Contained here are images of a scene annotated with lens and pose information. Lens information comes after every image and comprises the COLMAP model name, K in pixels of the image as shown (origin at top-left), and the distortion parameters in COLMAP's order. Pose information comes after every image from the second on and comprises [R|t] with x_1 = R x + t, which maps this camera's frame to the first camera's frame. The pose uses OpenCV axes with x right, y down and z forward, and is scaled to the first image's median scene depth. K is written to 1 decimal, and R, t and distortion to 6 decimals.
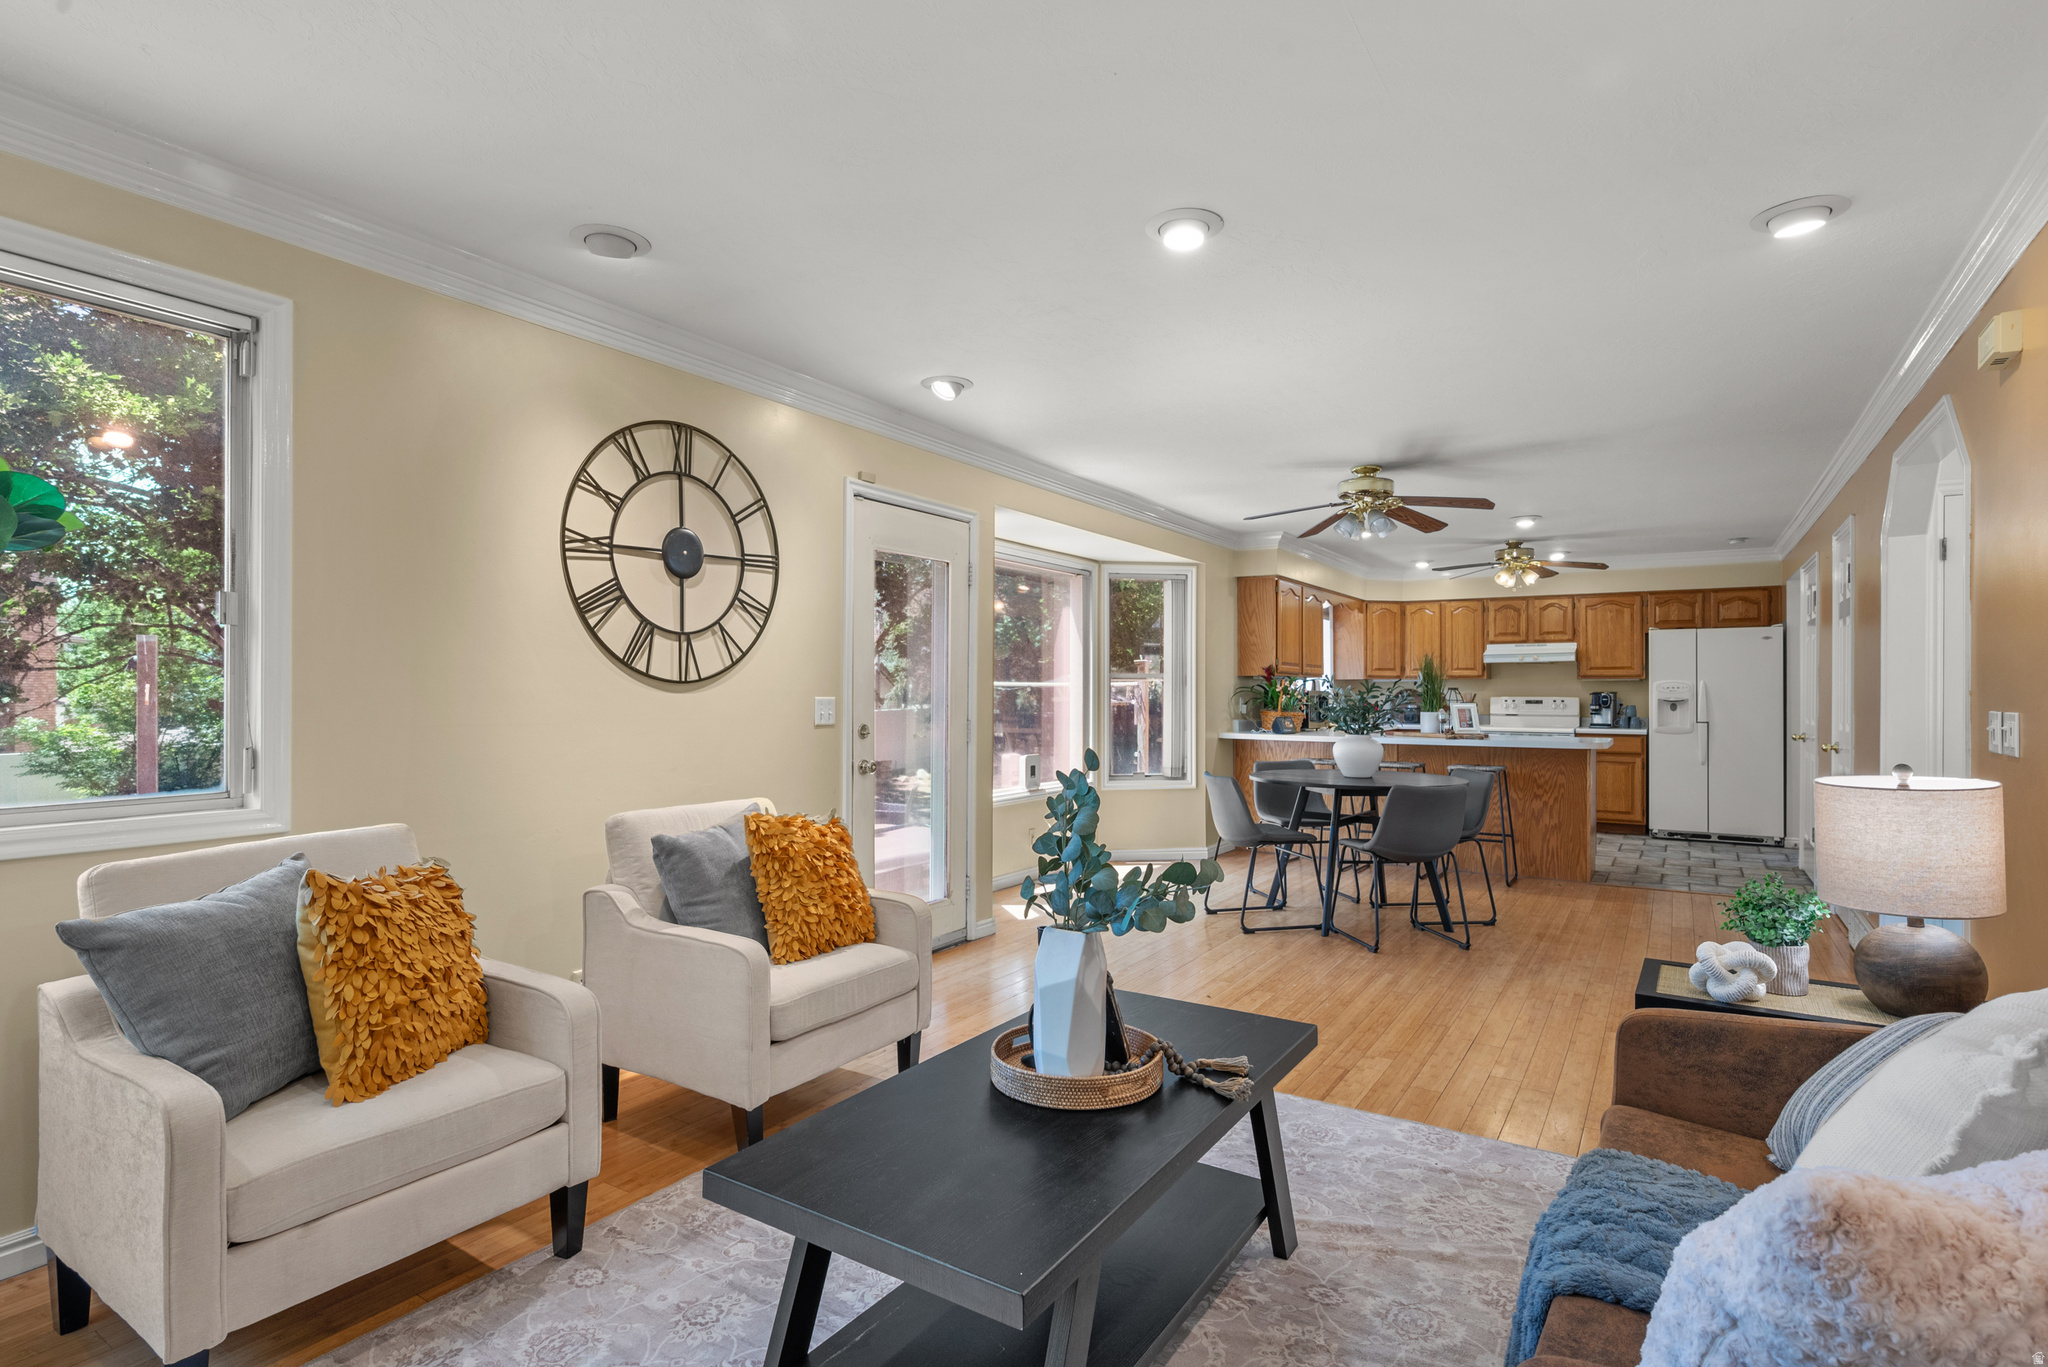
lens RADIAL K [[1008.7, 0, 1033.0], [0, 1008.7, 685.2], [0, 0, 1]] dist [-0.001256, 0.000023]
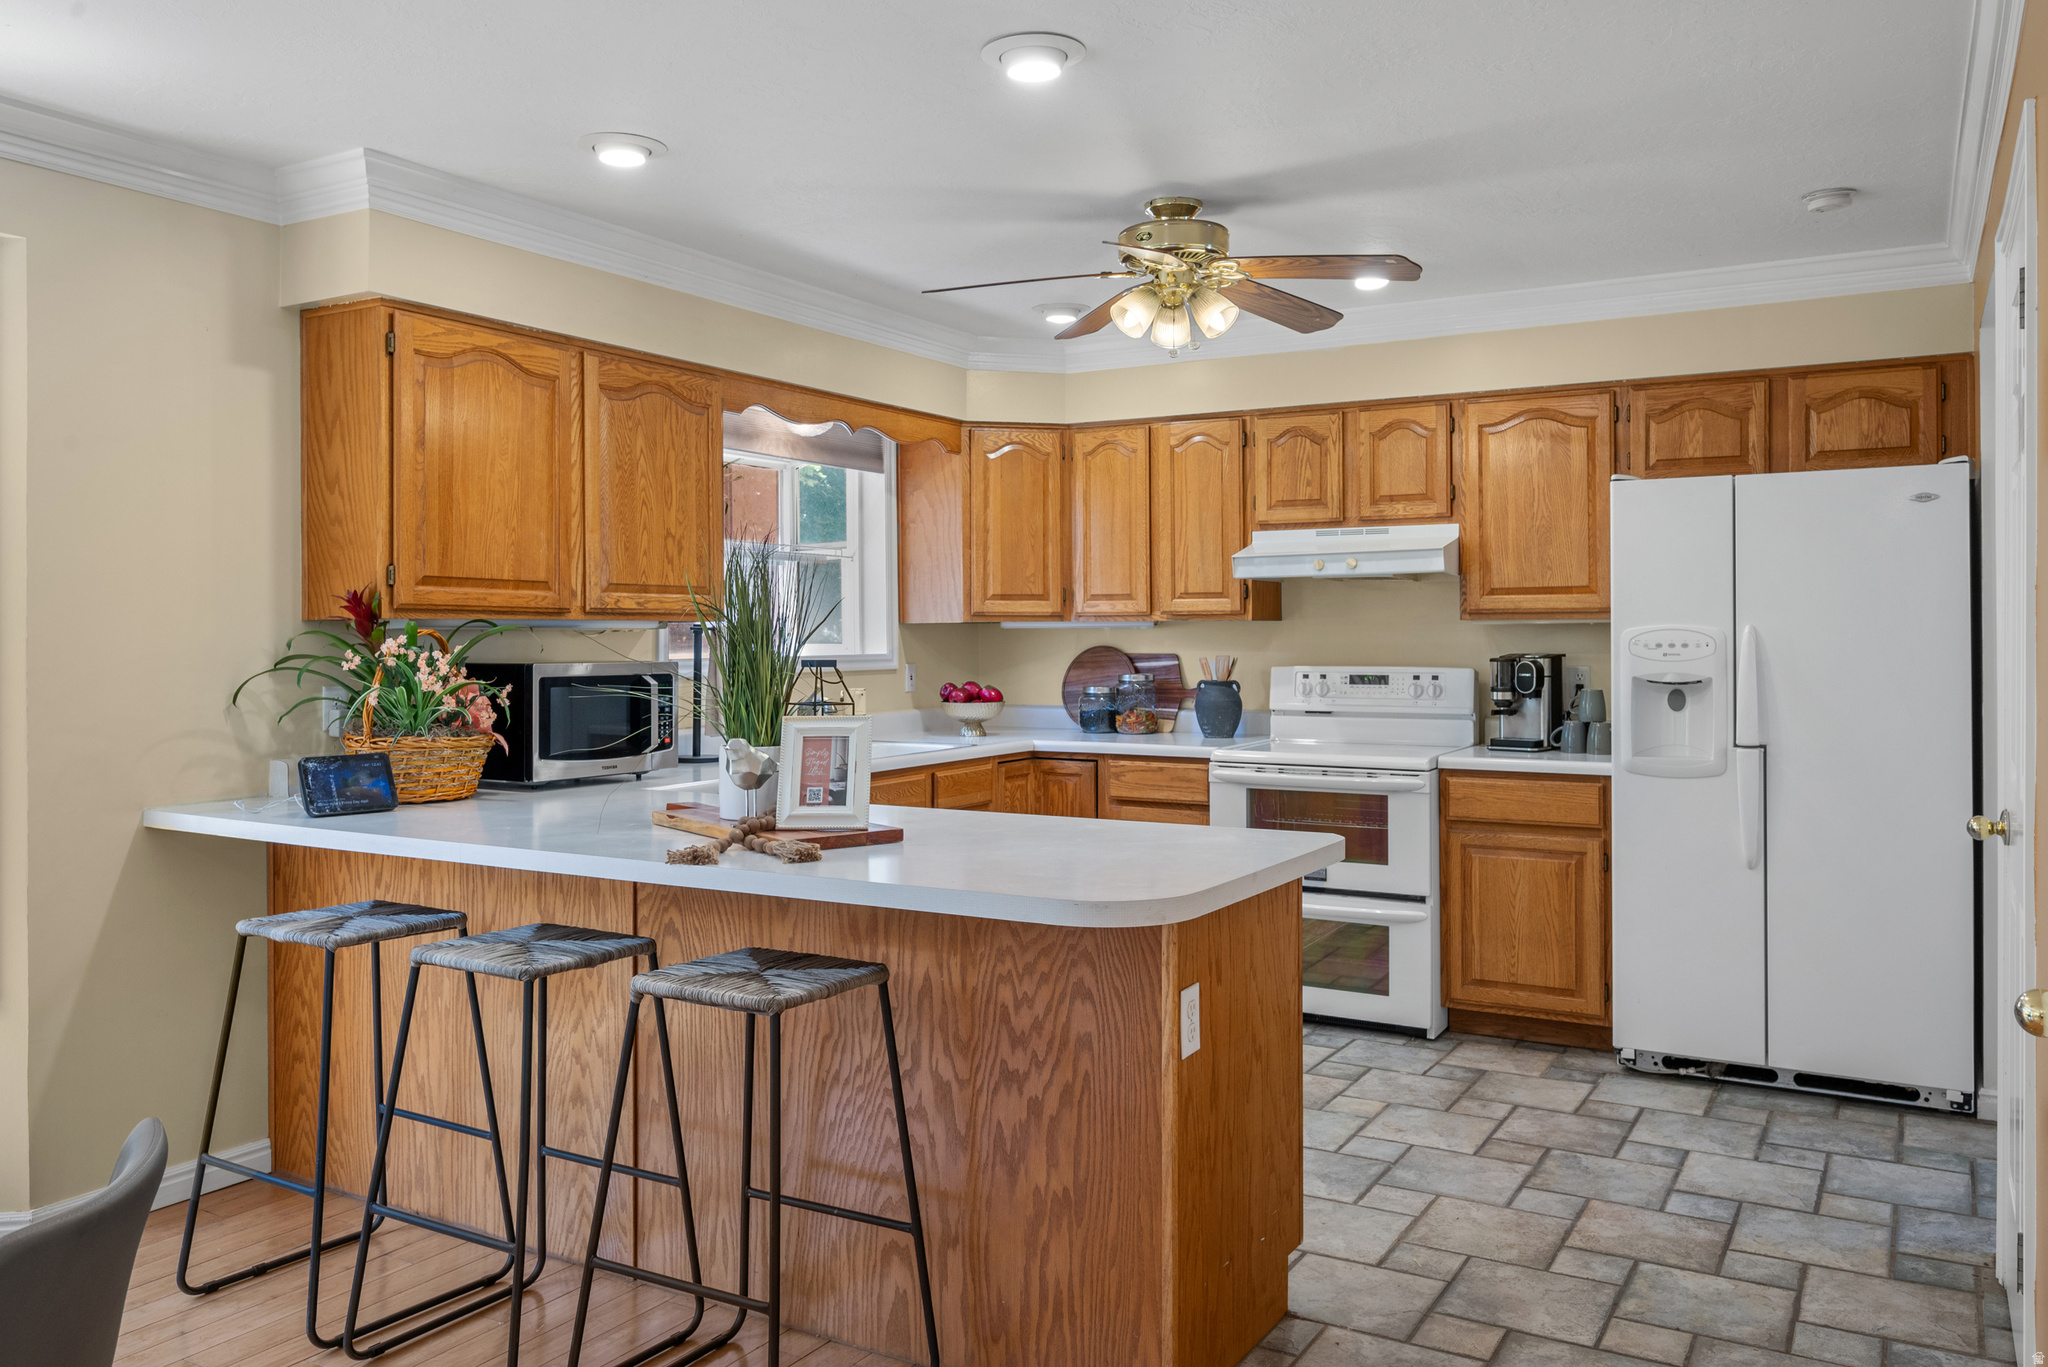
lens RADIAL K [[1529.6, 0, 1038.0], [0, 1529.6, 622.8], [0, 0, 1]] dist [0.002106, 0.008483]
pose [[0.998917, -0.006342, 0.046084, 0.439863], [0.006372, 0.999980, -0.000498, -0.007135], [-0.046080, 0.000791, 0.998937, 0.540373]]
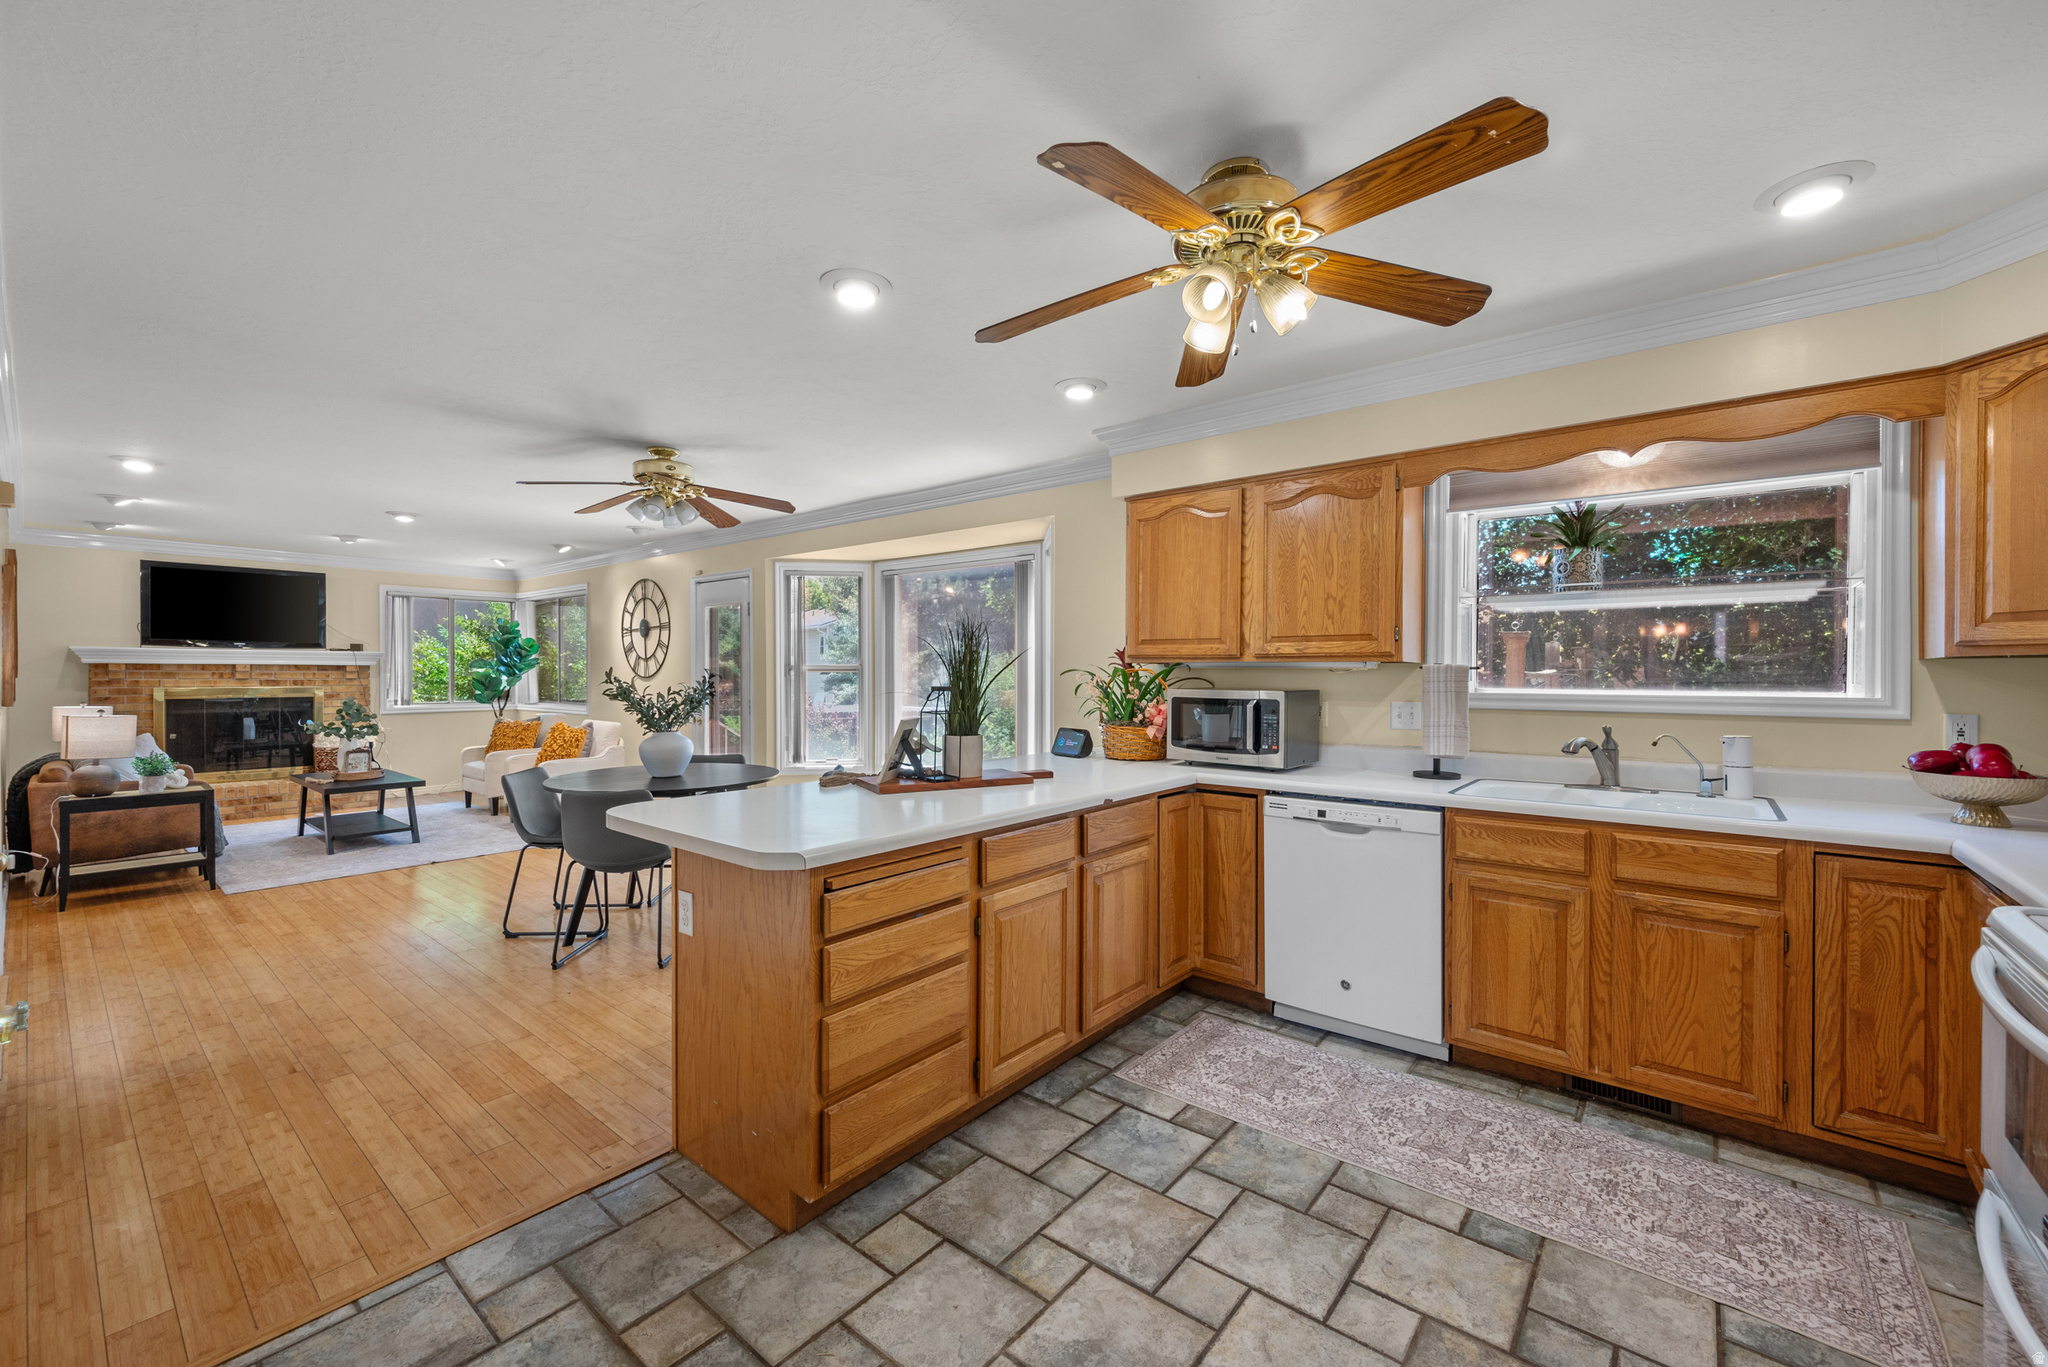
lens RADIAL K [[814.9, 0, 1021.9], [0, 814.9, 671.1], [0, 0, 1]] dist [0.000703, 0.000418]
pose [[-0.116678, -0.004410, -0.993160, 0.768347], [0.003912, 0.999980, -0.004900, -0.002637], [0.993162, -0.004457, -0.116659, 1.038882]]
